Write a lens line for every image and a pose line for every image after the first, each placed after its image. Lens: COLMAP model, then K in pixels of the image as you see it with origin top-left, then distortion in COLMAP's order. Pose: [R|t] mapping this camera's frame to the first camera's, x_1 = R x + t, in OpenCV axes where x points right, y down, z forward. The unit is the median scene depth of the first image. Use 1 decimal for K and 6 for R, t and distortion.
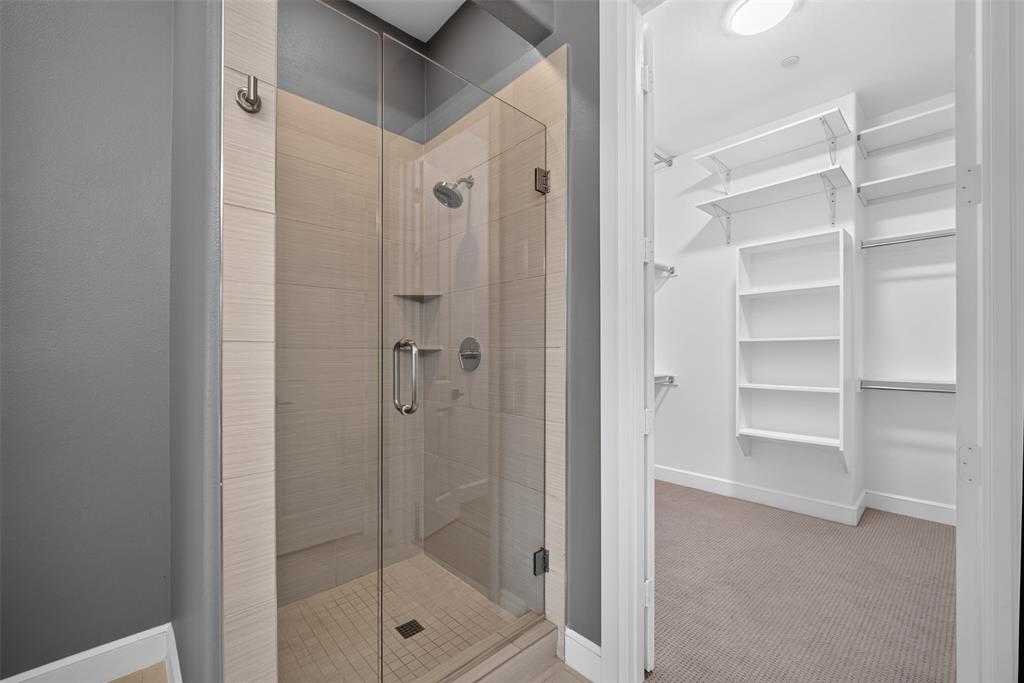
lens RADIAL K [[394.6, 0, 503.8], [0, 394.6, 351.1], [0, 0, 1]] dist [-0.011053, -0.000233]
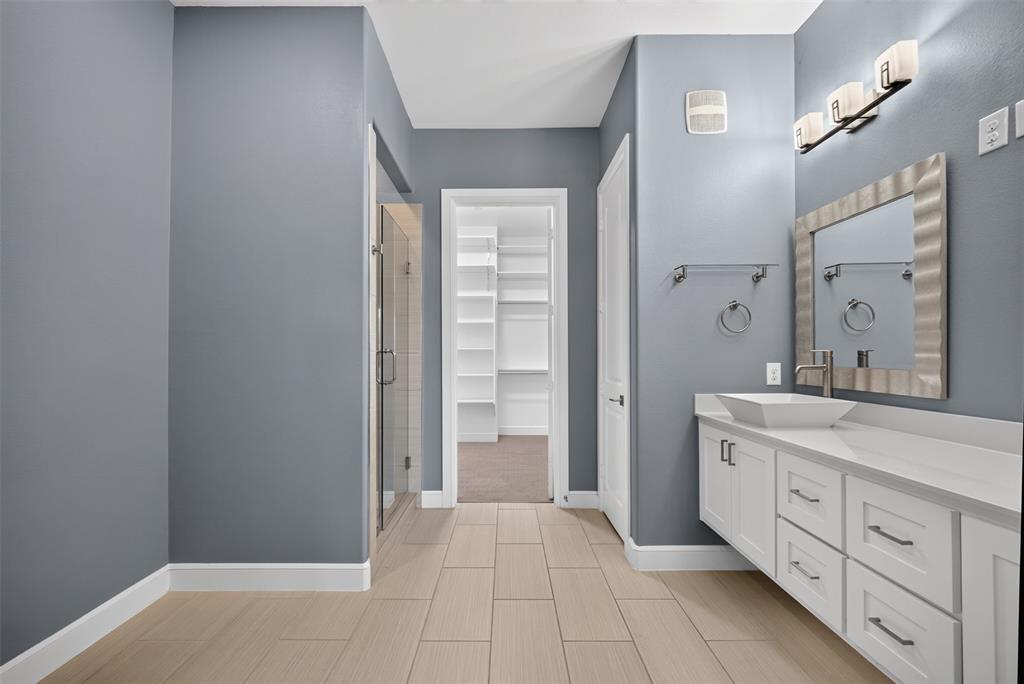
lens RADIAL K [[394.6, 0, 503.8], [0, 394.6, 351.6], [0, 0, 1]] dist [-0.011053, -0.000233]
pose [[0.664129, 0.007112, 0.747584, -0.559510], [0.002606, 0.999927, -0.011827, 0.004064], [-0.747614, 0.009803, 0.664061, -0.349303]]
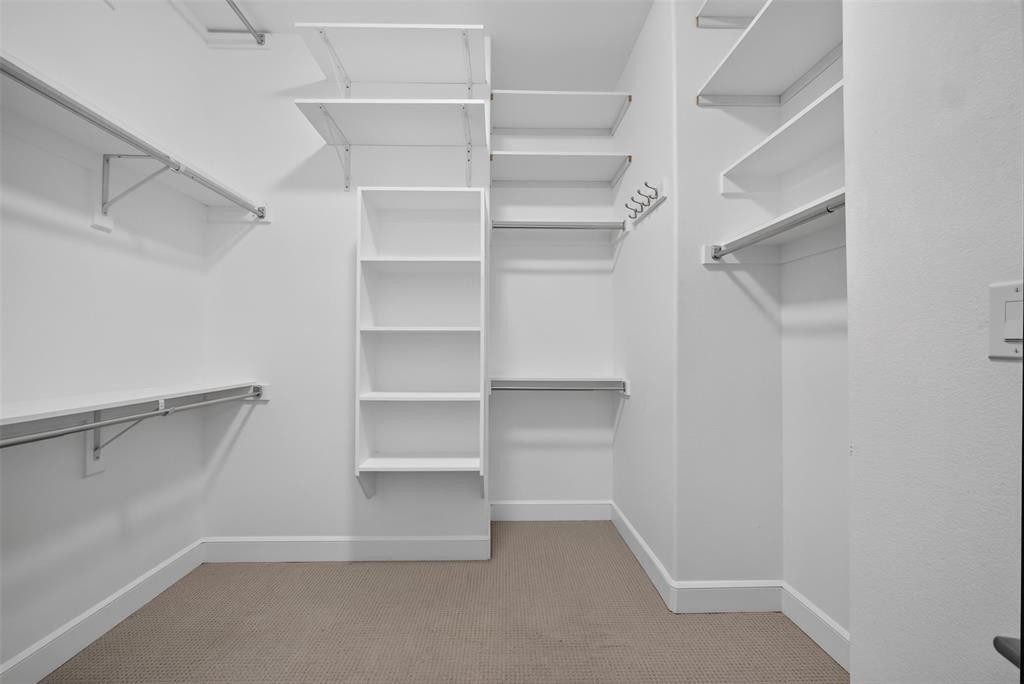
lens RADIAL K [[412.9, 0, 510.4], [0, 412.9, 344.4], [0, 0, 1]] dist [-0.000497, -0.000091]
pose [[0.634041, 0.005481, 0.773280, 0.236028], [-0.005173, 0.999983, -0.002846, -0.001011], [-0.773282, -0.002196, 0.634058, 0.387936]]
